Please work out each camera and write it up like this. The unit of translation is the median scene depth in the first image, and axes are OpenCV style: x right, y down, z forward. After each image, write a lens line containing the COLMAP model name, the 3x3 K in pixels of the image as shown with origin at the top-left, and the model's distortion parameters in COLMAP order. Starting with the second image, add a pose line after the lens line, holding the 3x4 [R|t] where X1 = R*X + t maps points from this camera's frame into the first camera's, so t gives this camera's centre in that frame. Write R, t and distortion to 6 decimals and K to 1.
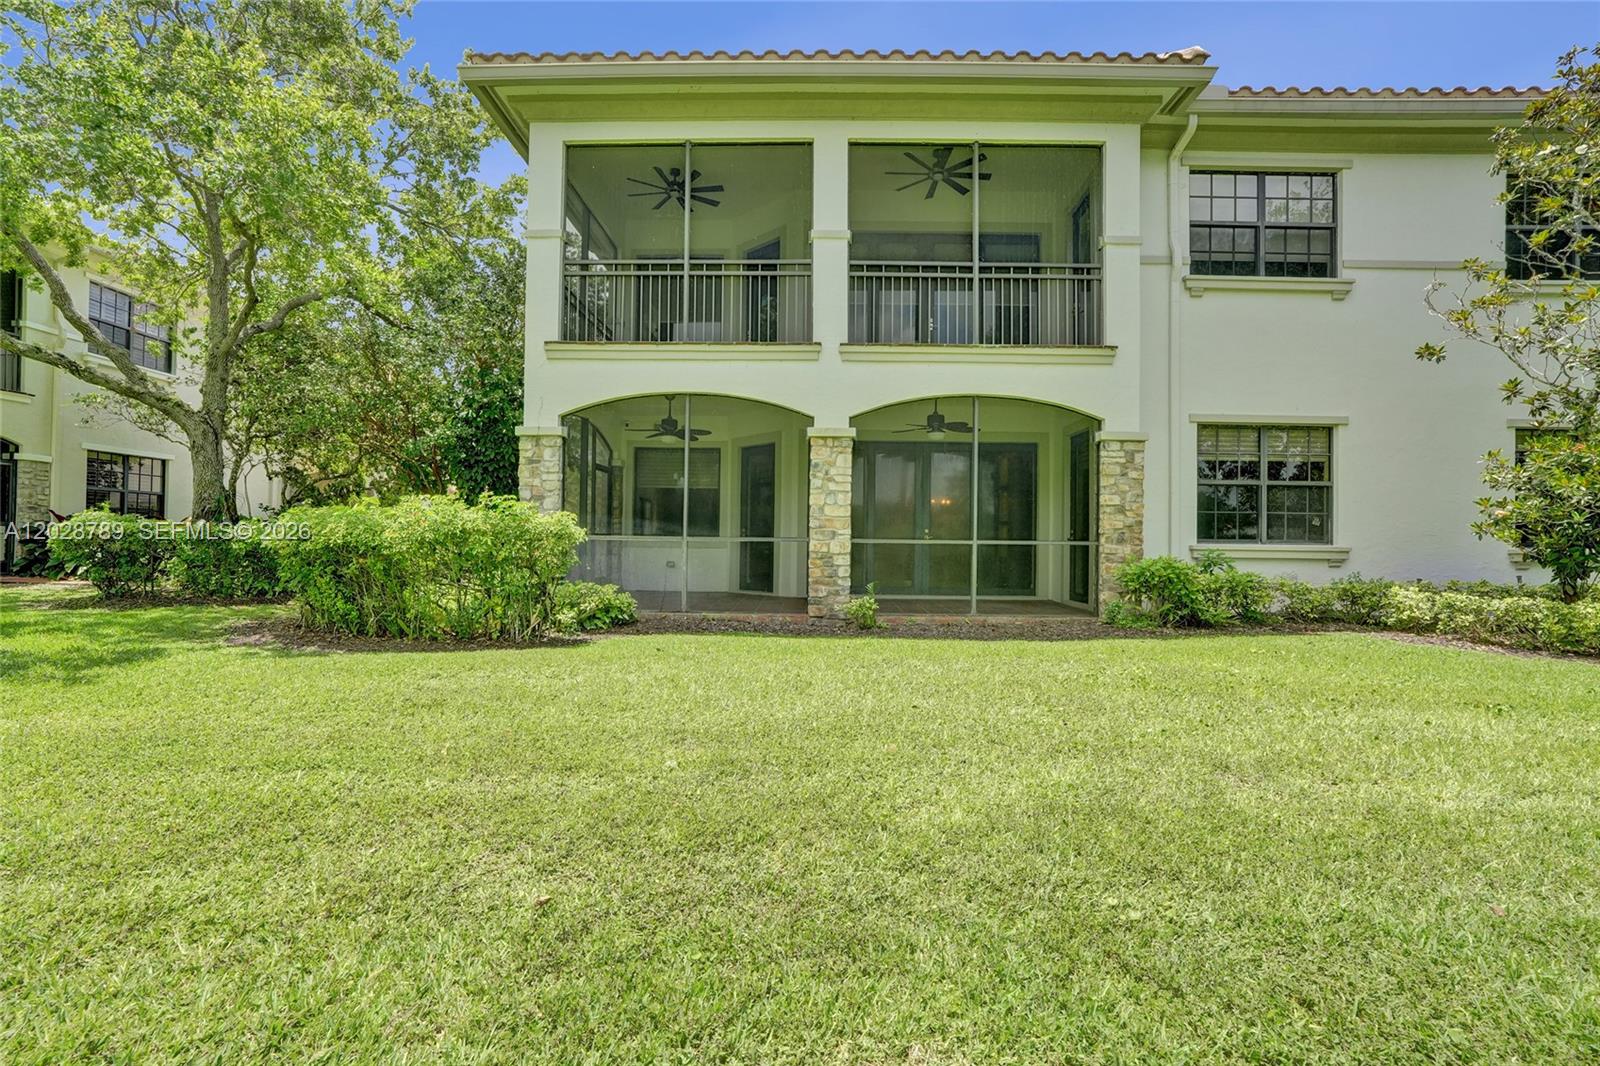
lens RADIAL K [[721.0, 0, 800.3], [0, 721.0, 531.9], [0, 0, 1]] dist [-0.022524, 0.000326]
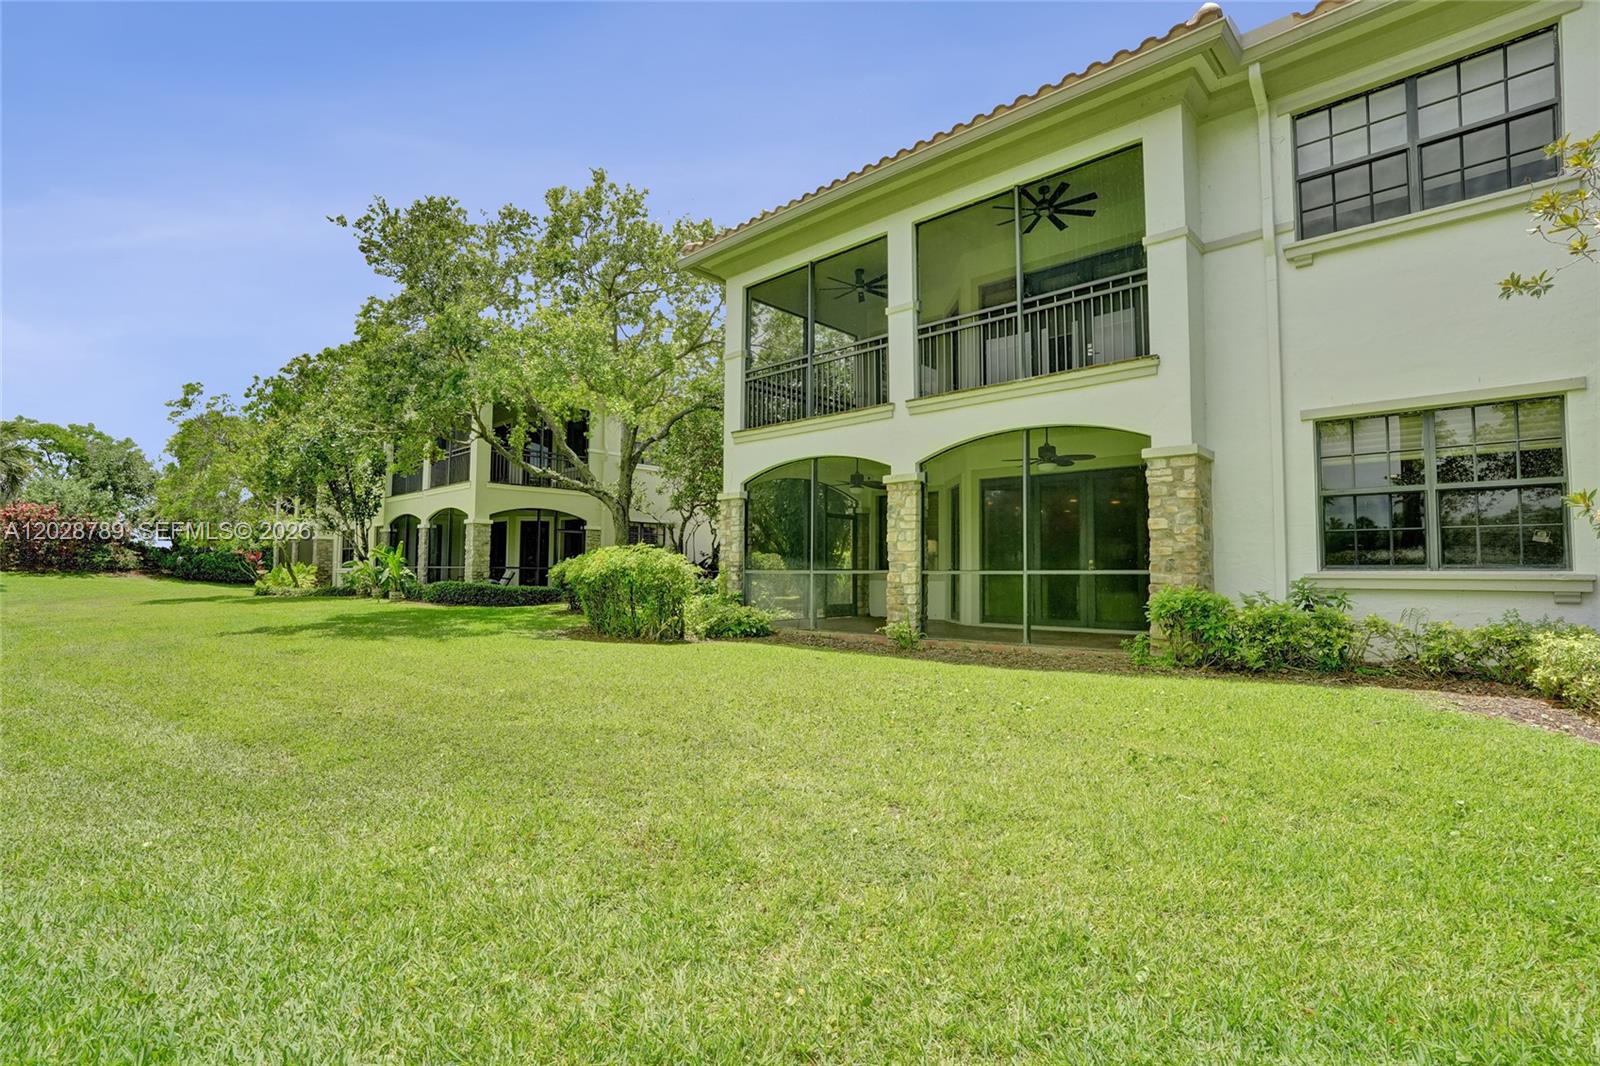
lens RADIAL K [[770.1, 0, 800.6], [0, 770.1, 529.4], [0, 0, 1]] dist [-0.033220, 0.019391]
pose [[0.743080, -0.047968, -0.667482, 0.721780], [0.012769, 0.998262, -0.057524, 0.011976], [0.669081, 0.034222, 0.742401, -0.016238]]
